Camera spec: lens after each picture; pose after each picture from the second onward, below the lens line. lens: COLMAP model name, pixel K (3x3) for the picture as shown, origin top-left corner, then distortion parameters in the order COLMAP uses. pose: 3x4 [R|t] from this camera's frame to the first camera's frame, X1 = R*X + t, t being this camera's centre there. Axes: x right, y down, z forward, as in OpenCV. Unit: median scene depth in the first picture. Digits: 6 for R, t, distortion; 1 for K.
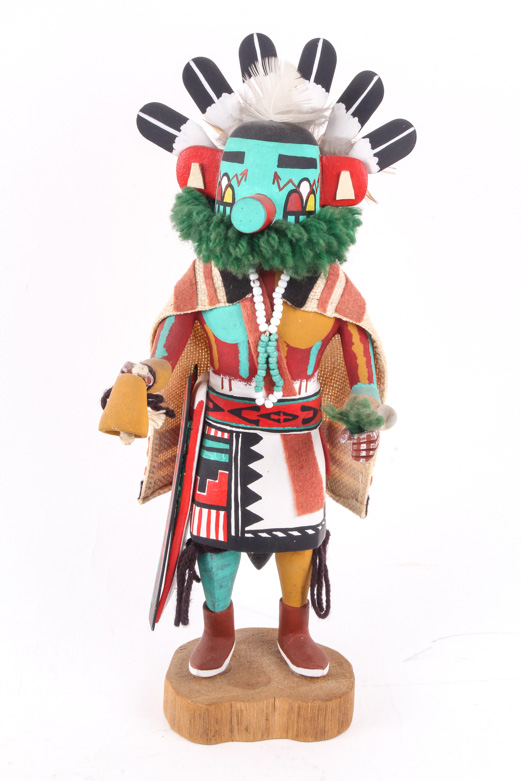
lens RADIAL K [[1683.4, 0, 258.4], [0, 1683.4, 389.2], [0, 0, 1]] dist [0.048236, 0.000000]
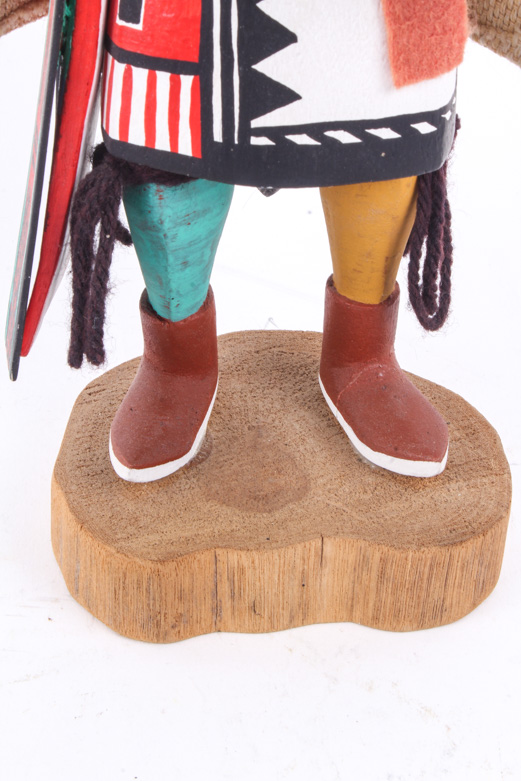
lens RADIAL K [[1774.3, 0, 259.3], [0, 1774.3, 390.4], [0, 0, 1]] dist [0.032070, 0.000000]
pose [[0.999380, -0.012538, 0.032905, -0.018972], [0.002577, 0.957995, 0.286774, 0.026981], [-0.035119, -0.286511, 0.957433, 0.597623]]
